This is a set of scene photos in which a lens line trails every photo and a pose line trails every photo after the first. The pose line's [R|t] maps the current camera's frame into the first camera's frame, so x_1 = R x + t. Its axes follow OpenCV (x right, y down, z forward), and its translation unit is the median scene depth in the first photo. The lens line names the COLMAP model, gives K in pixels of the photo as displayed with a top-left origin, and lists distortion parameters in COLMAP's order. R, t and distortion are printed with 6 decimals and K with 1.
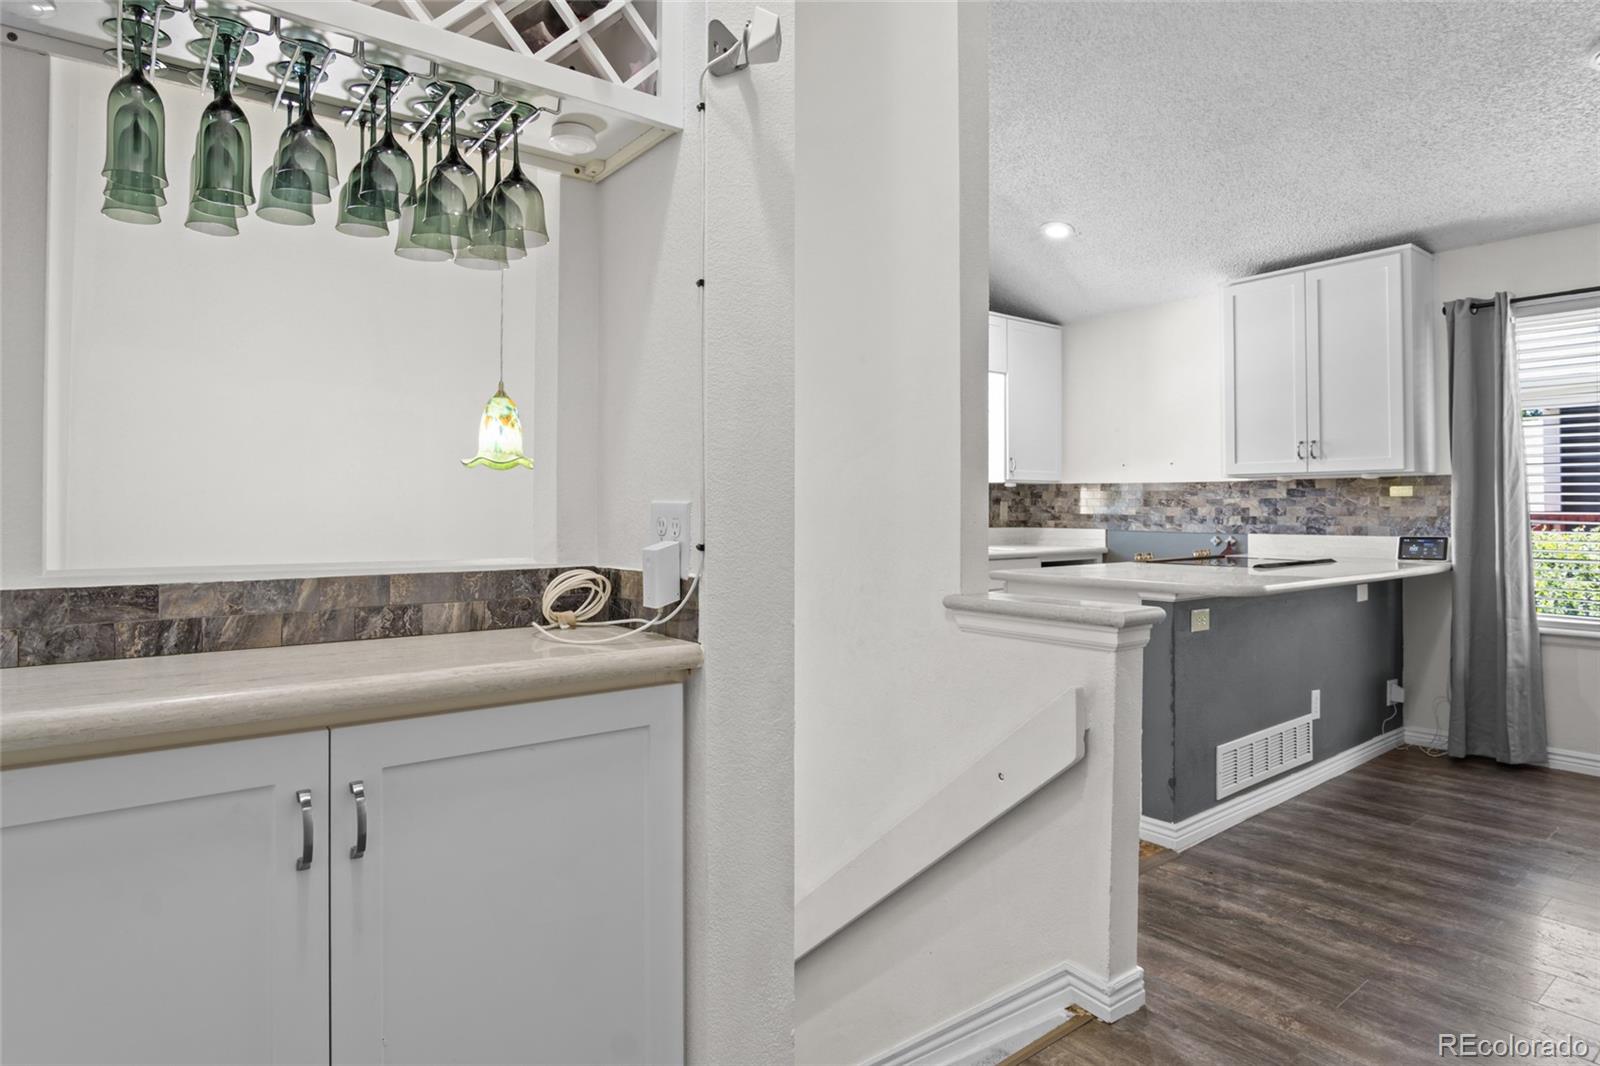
lens RADIAL K [[873.7, 0, 803.6], [0, 873.7, 496.5], [0, 0, 1]] dist [-0.028315, 0.009232]
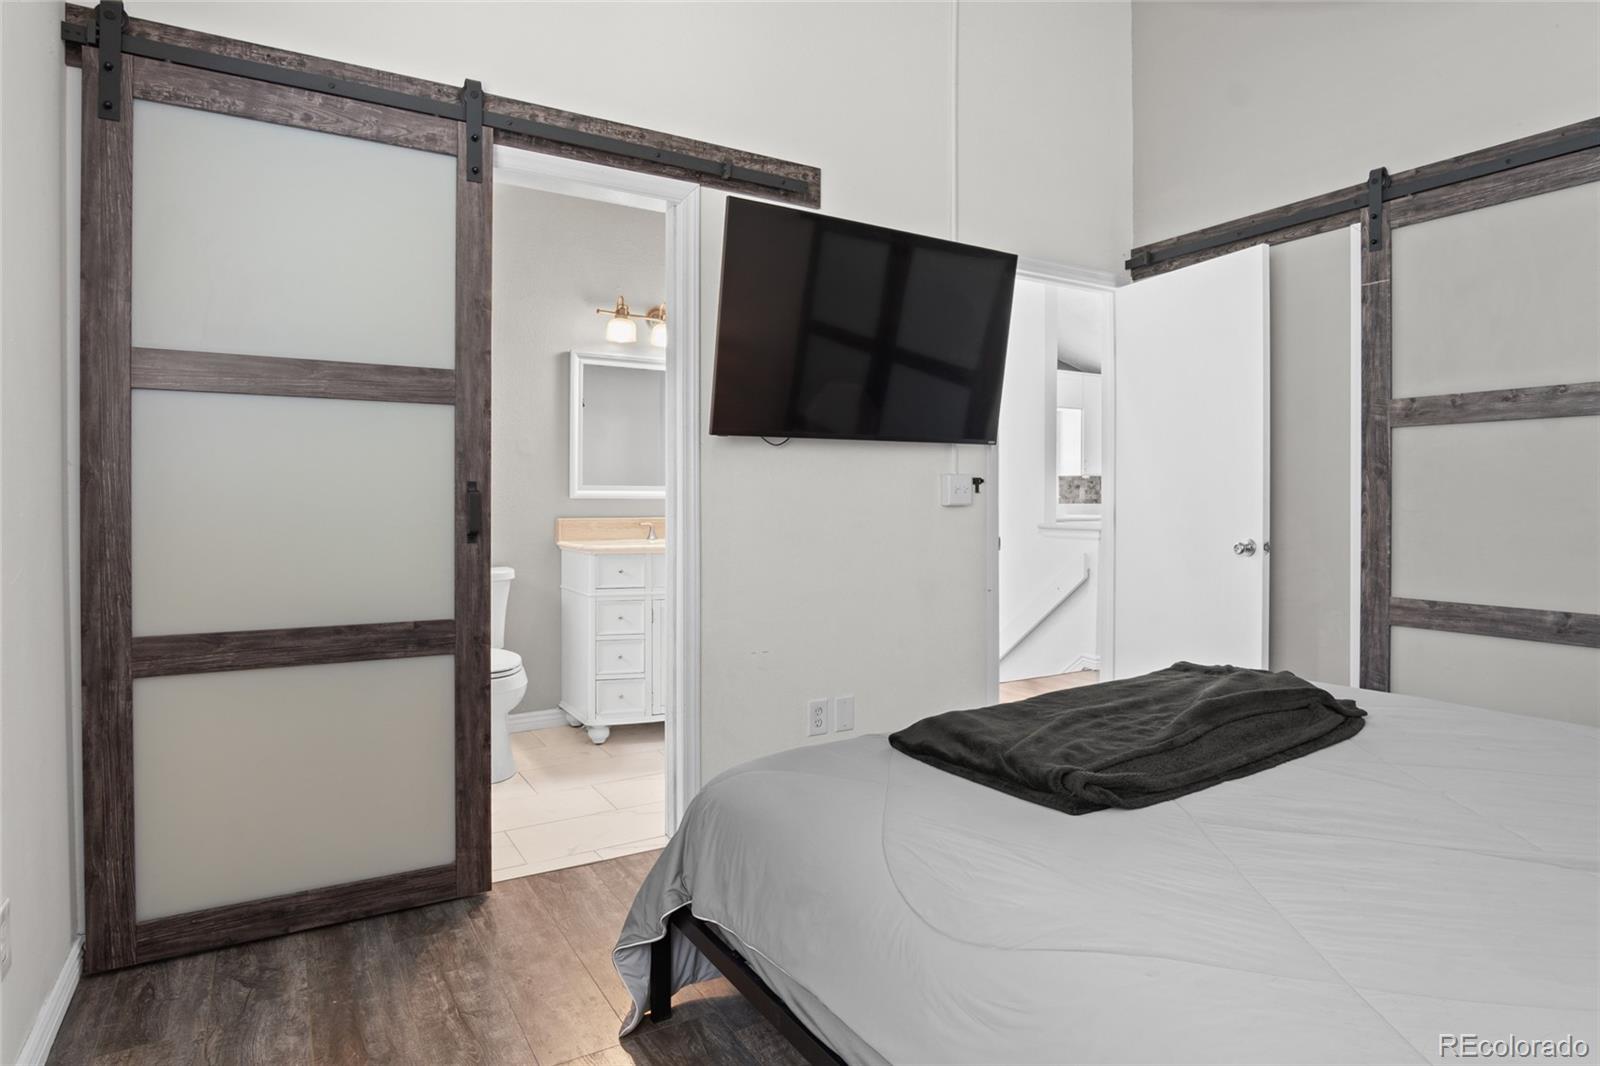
lens RADIAL K [[873.7, 0, 800.7], [0, 873.7, 517.8], [0, 0, 1]] dist [-0.028315, 0.009232]
pose [[0.992451, -0.004056, -0.122575, -0.107485], [0.008869, 0.999210, 0.038740, -0.005907], [0.122321, -0.039535, 0.991703, -0.808851]]
